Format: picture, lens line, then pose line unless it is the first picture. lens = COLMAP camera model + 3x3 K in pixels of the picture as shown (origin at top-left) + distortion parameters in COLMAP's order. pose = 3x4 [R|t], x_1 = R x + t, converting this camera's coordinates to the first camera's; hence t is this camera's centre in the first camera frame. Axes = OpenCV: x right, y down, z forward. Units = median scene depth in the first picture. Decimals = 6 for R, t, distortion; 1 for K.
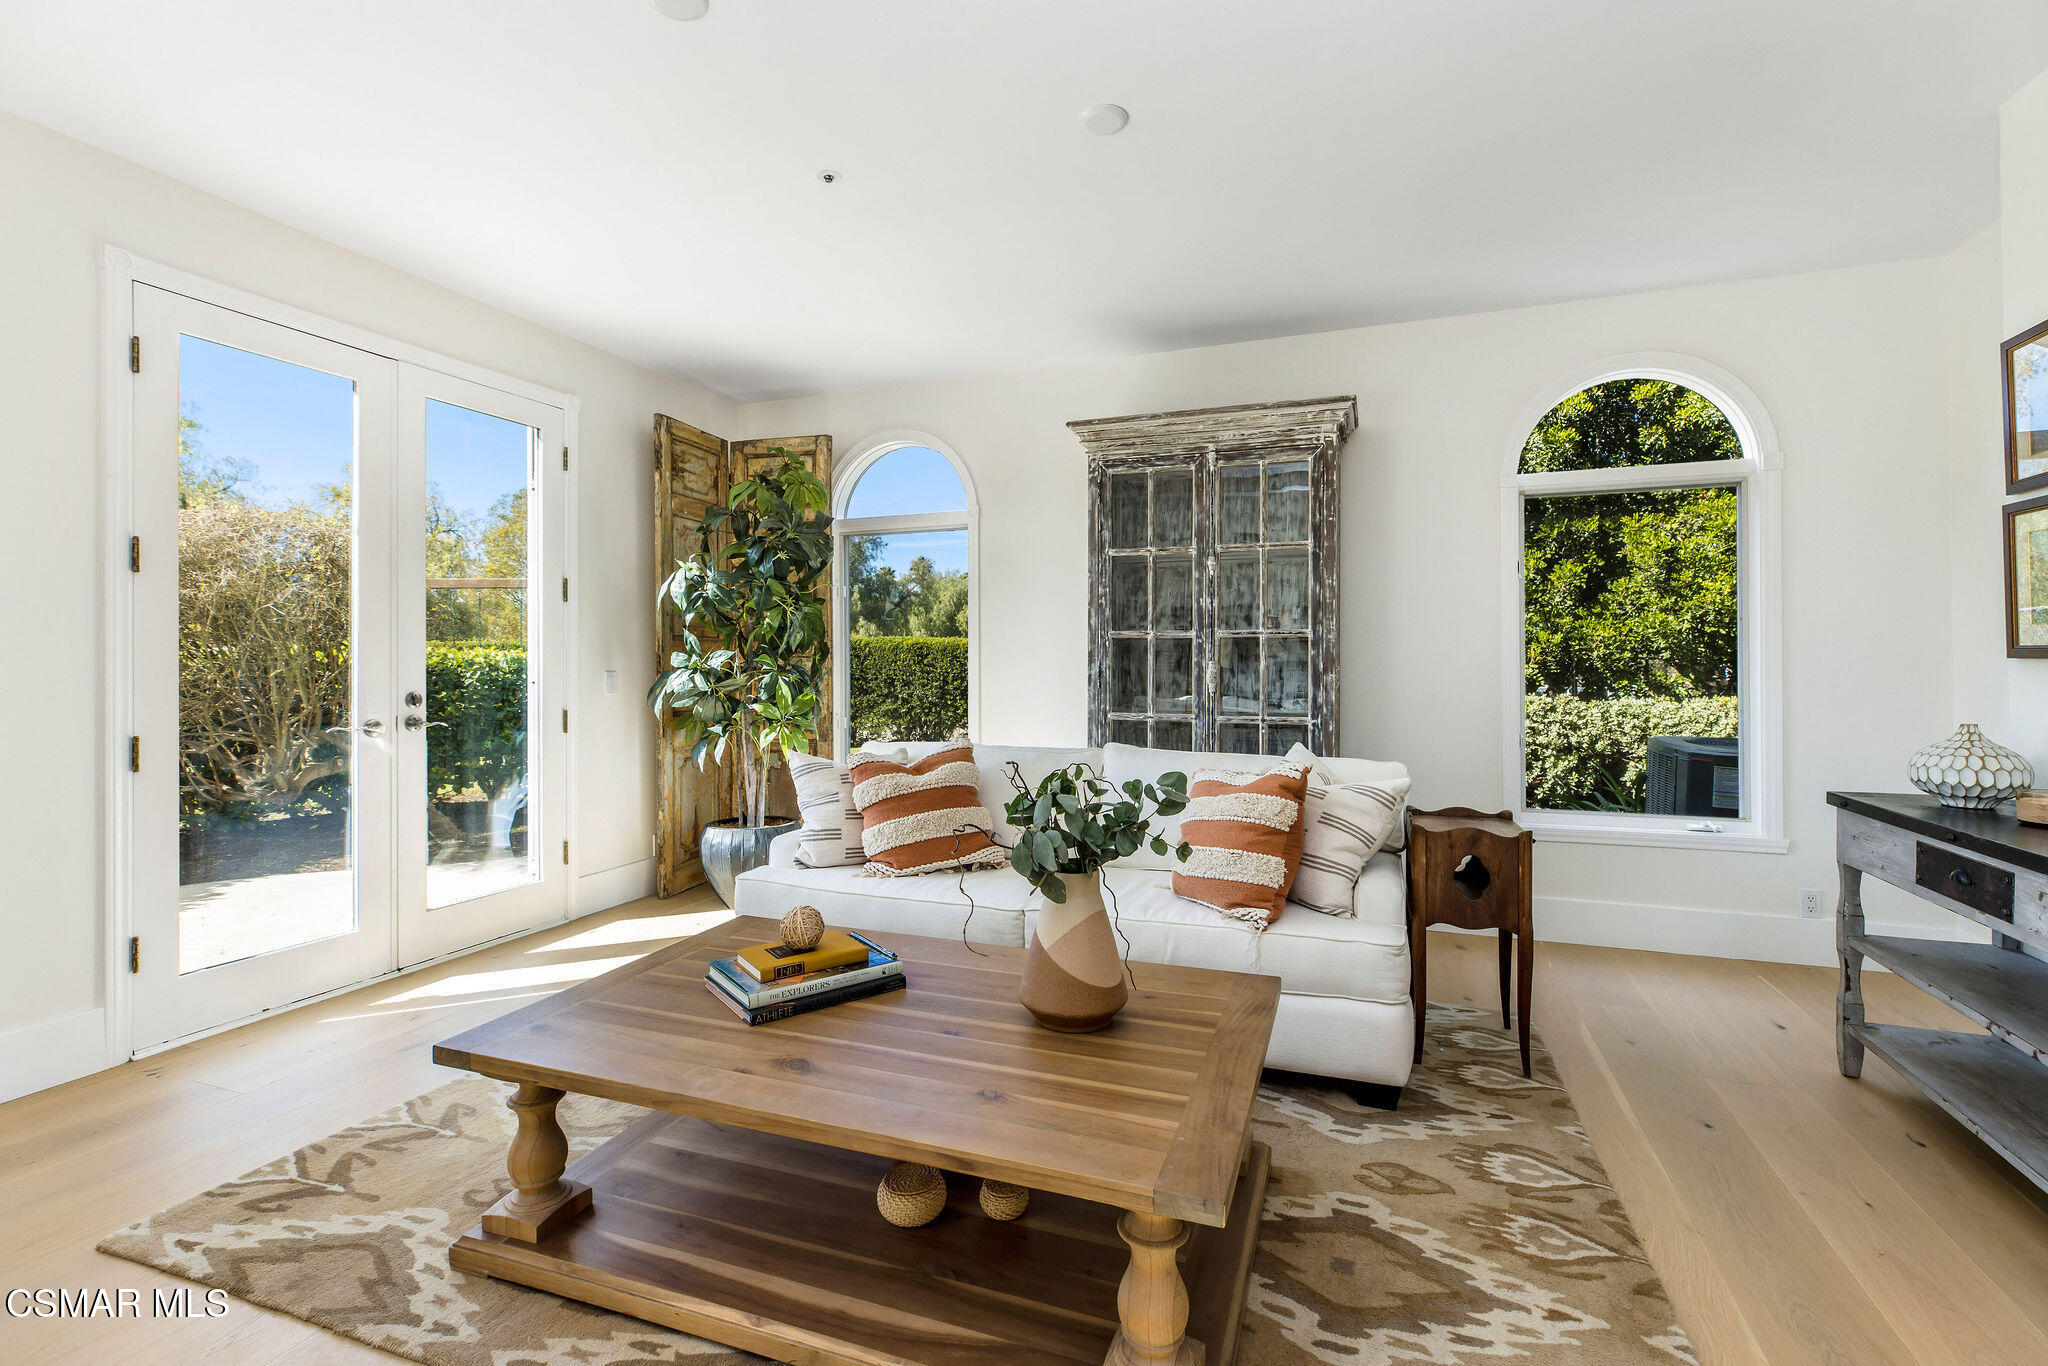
lens RADIAL K [[917.4, 0, 1044.3], [0, 917.4, 662.7], [0, 0, 1]] dist [0.002802, 0.000126]
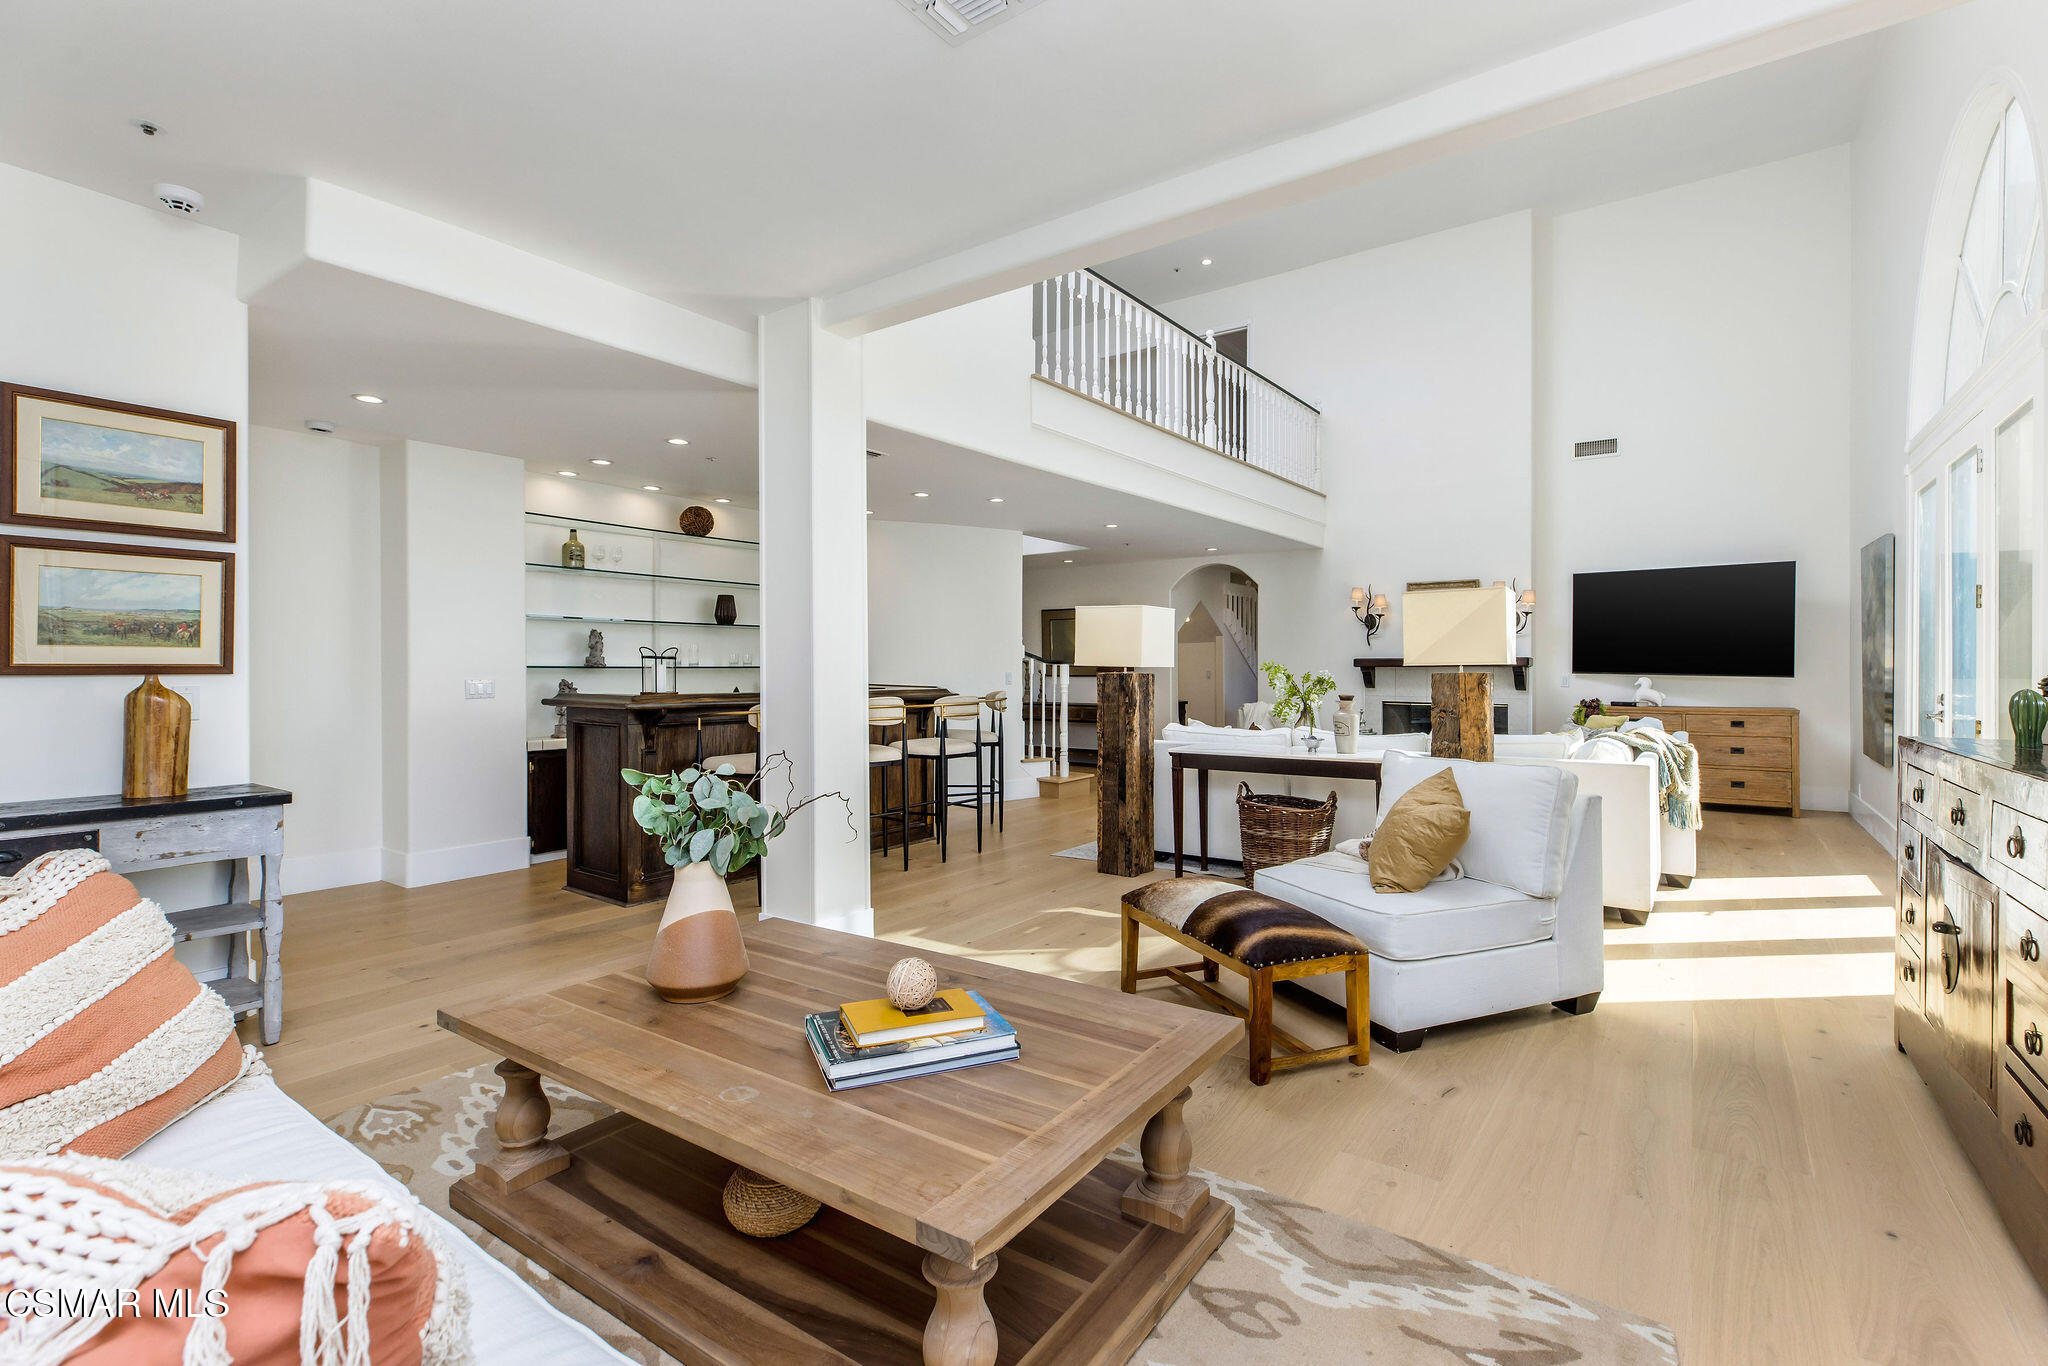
lens RADIAL K [[917.4, 0, 1044.3], [0, 917.4, 662.7], [0, 0, 1]] dist [0.002802, 0.000126]
pose [[-0.967898, 0.004598, 0.251303, -0.325609], [0.002979, 0.999972, -0.006821, -0.003163], [-0.251327, -0.005853, -0.967885, 0.978099]]
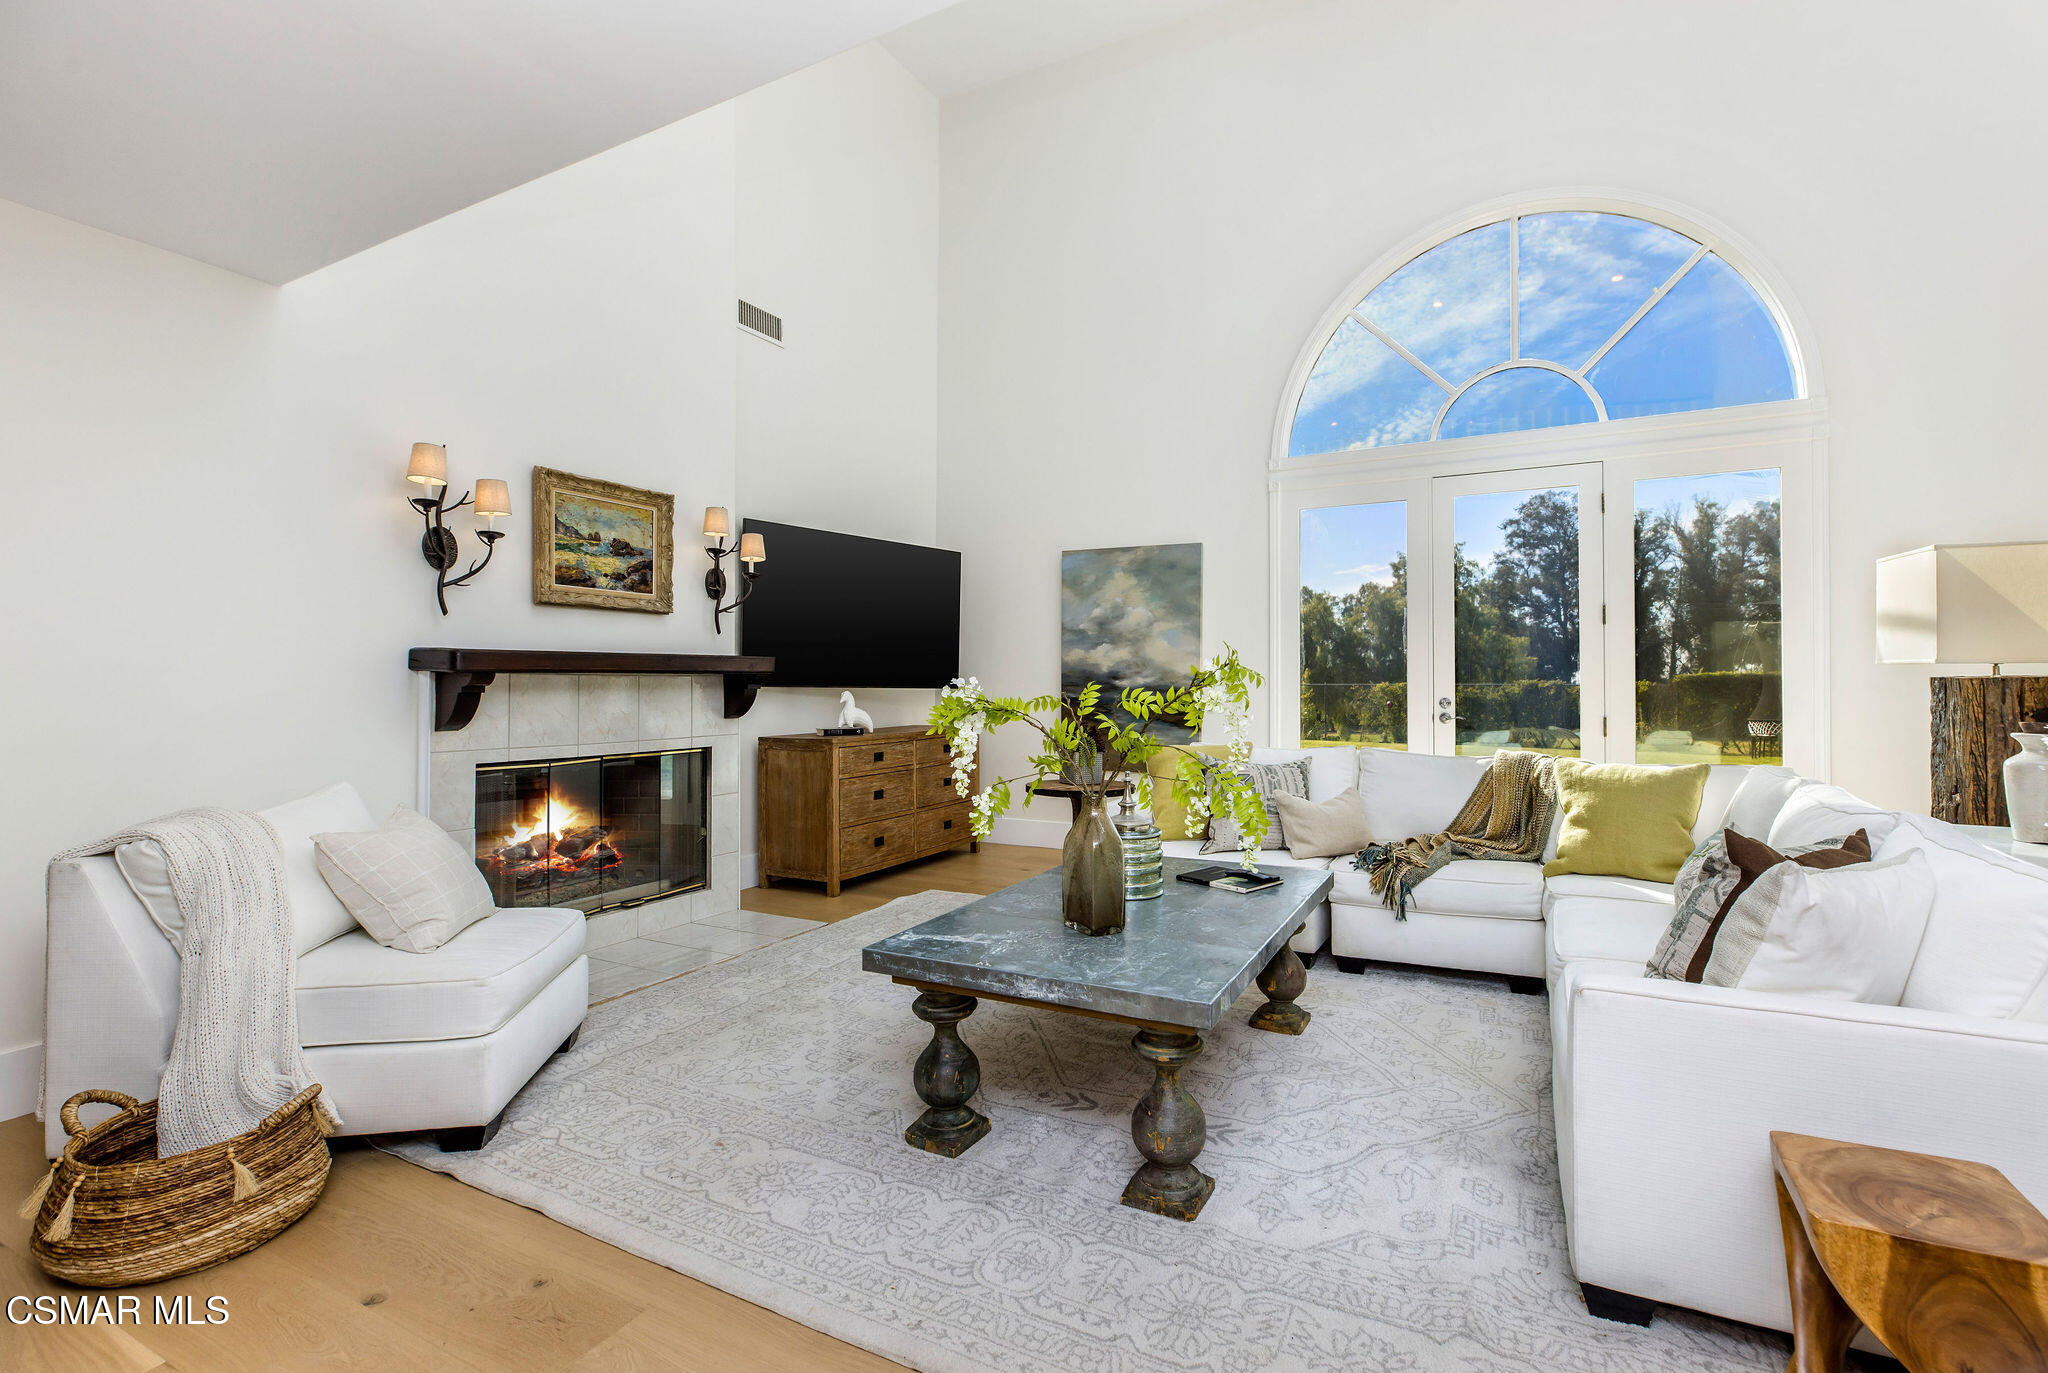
lens RADIAL K [[934.3, 0, 955.0], [0, 934.3, 686.6], [0, 0, 1]] dist [0.001439, 0.000160]
pose [[-0.179516, 0.002989, -0.983751, 0.262063], [0.007305, 0.999972, 0.001705, 0.010820], [0.983728, -0.006880, -0.179533, -0.972735]]
